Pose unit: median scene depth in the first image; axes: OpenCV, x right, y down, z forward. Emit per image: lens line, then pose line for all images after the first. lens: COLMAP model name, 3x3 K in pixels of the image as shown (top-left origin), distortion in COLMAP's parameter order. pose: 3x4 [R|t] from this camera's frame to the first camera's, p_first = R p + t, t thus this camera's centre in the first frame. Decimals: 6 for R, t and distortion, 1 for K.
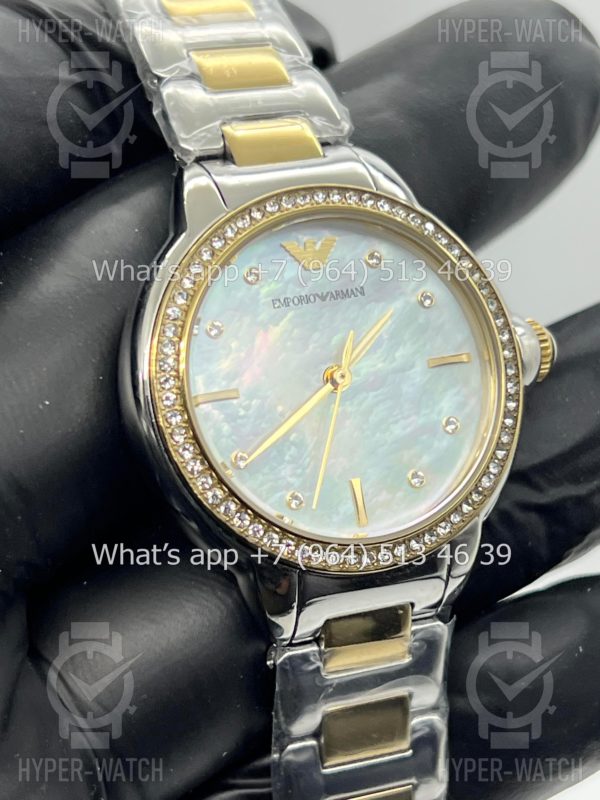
lens RADIAL K [[1916.6, 0, 300.0], [0, 1916.6, 400.0], [0, 0, 1]] dist [0.281291, -0.615123]
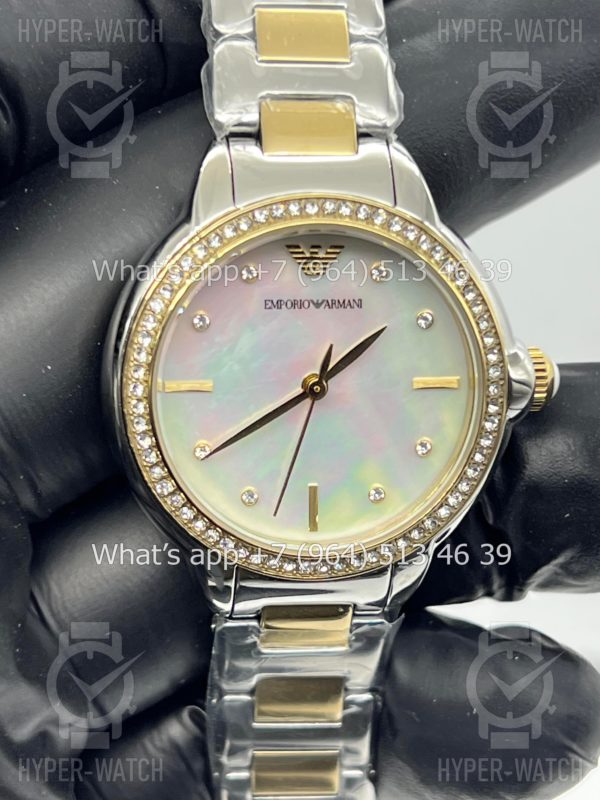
lens RADIAL K [[1916.6, 0, 300.0], [0, 1916.6, 400.0], [0, 0, 1]] dist [0.281291, -0.615123]
pose [[0.963277, 0.213138, -0.163309, 0.176671], [-0.168935, 0.953816, 0.248385, -0.252194], [0.208707, -0.211675, 0.954796, 0.029344]]
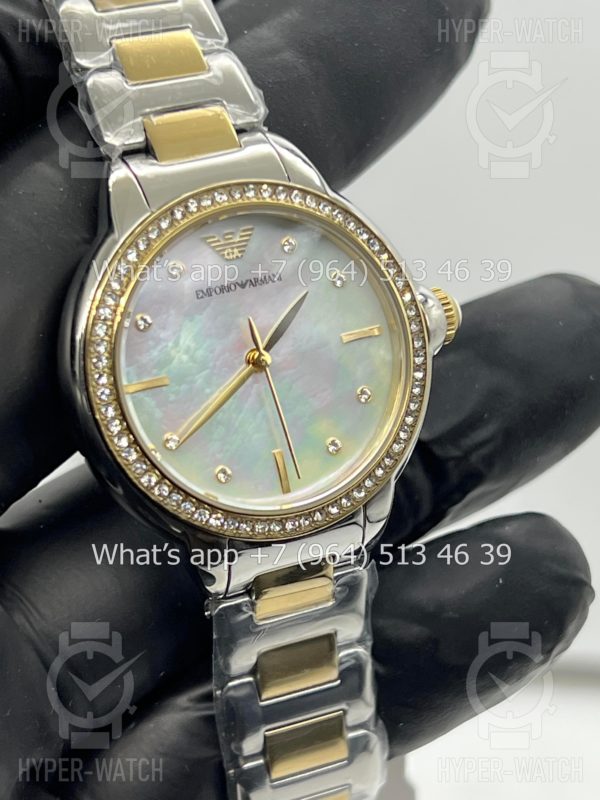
lens RADIAL K [[1916.6, 0, 300.0], [0, 1916.6, 400.0], [0, 0, 1]] dist [0.281291, -0.615123]
pose [[0.999384, -0.033506, 0.010458, 0.030537], [0.031734, 0.989827, 0.138693, -0.138024], [-0.014999, -0.138276, 0.990280, -0.084320]]
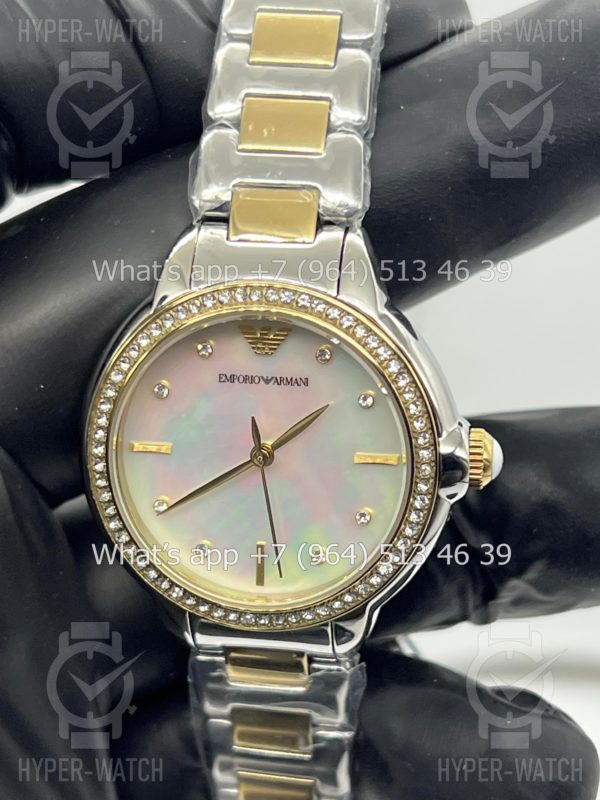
lens RADIAL K [[1916.6, 0, 300.0], [0, 1916.6, 400.0], [0, 0, 1]] dist [0.281291, -0.615123]
pose [[0.870520, 0.285911, -0.400562, 0.465323], [-0.143428, 0.925989, 0.349245, -0.424242], [0.470770, -0.246573, 0.847100, 0.083180]]
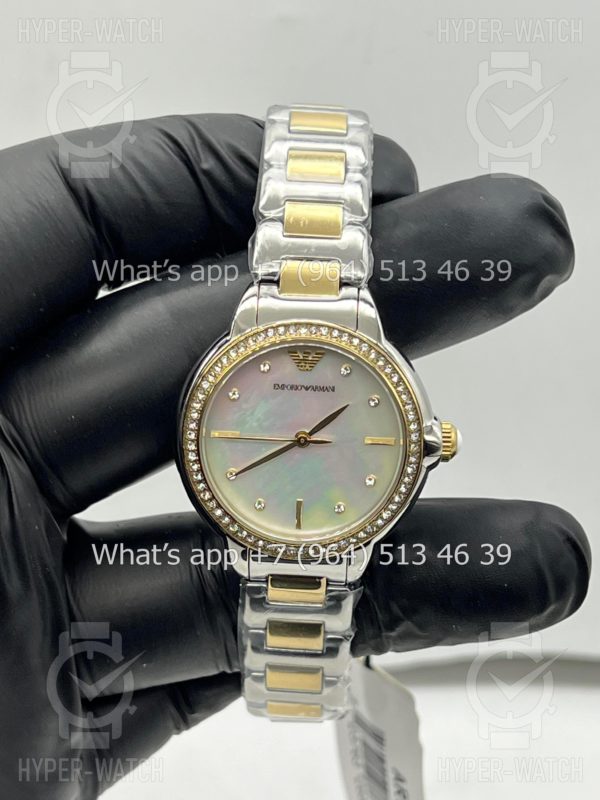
lens RADIAL K [[1916.6, 0, 300.0], [0, 1916.6, 400.0], [0, 0, 1]] dist [0.281291, -0.615123]
pose [[0.913154, 0.263877, -0.310676, 0.509176], [-0.183096, 0.946494, 0.265753, -0.470394], [0.364179, -0.185789, 0.912610, -0.476942]]
